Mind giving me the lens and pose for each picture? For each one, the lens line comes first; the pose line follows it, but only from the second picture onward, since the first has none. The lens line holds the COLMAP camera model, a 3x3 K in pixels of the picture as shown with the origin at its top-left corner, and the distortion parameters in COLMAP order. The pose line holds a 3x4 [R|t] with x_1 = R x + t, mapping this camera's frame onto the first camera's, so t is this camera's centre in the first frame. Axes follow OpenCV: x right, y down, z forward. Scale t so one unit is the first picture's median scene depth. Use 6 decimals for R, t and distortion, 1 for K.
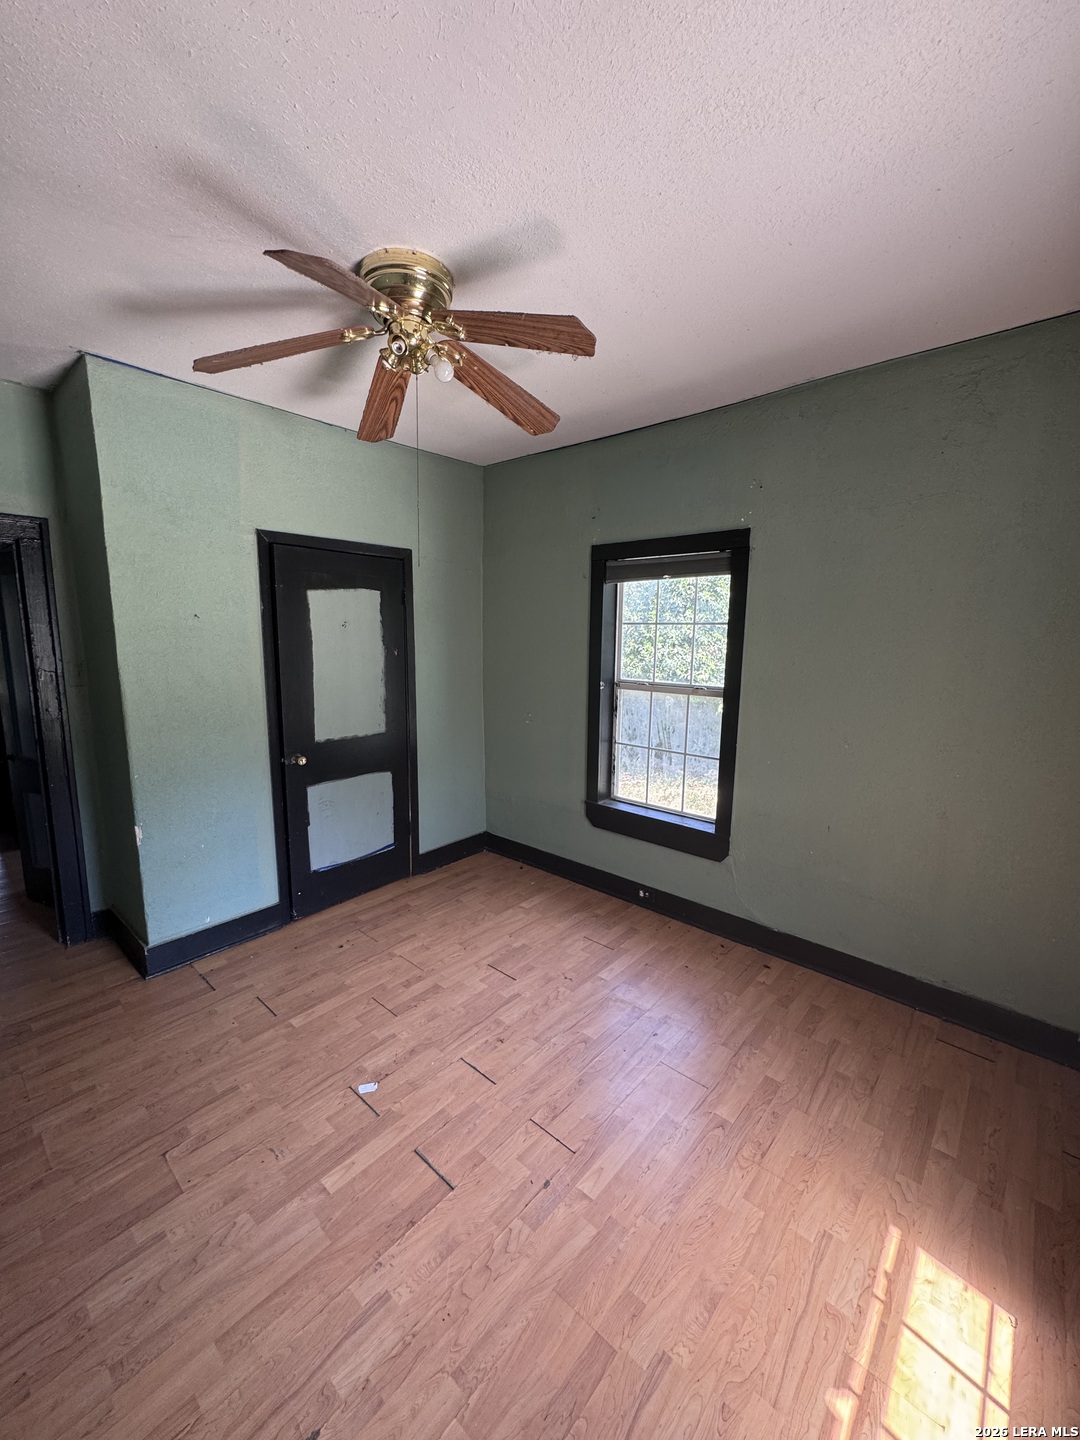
lens RADIAL K [[578.2, 0, 540.0], [0, 578.2, 720.0], [0, 0, 1]] dist [-0.002101, -0.000527]
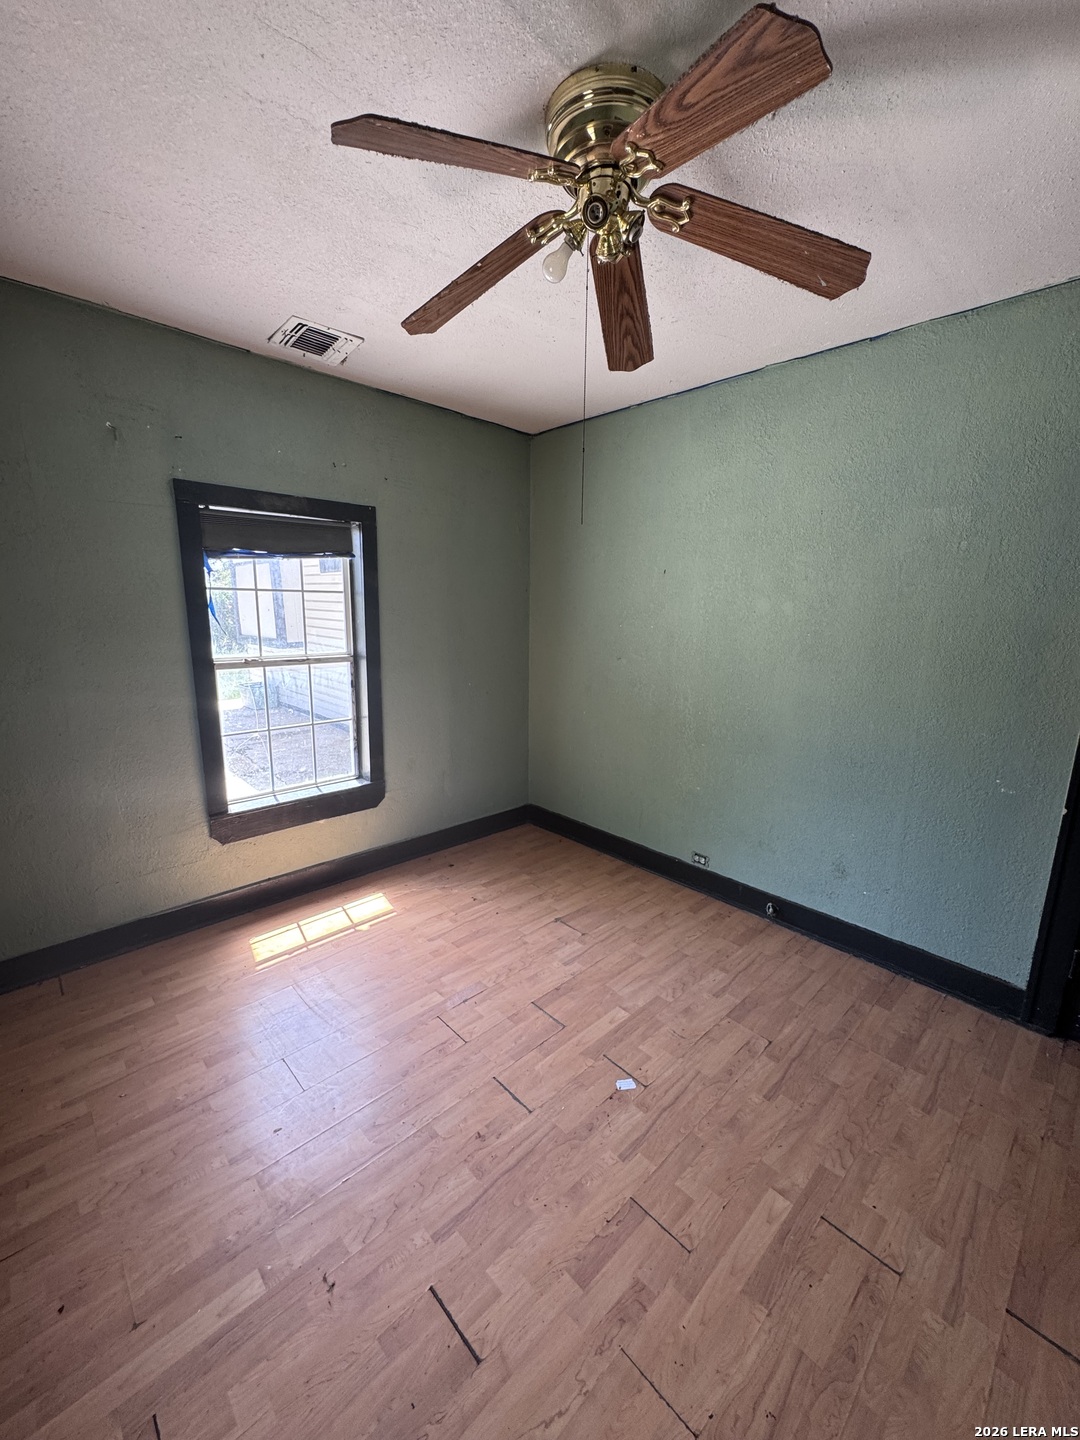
lens RADIAL K [[578.2, 0, 540.0], [0, 578.2, 720.0], [0, 0, 1]] dist [-0.002101, -0.000527]
pose [[-0.995986, -0.043741, 0.078090, -0.212570], [-0.014136, 0.938374, 0.345331, -0.270362], [-0.088383, 0.342841, -0.935226, 1.765593]]
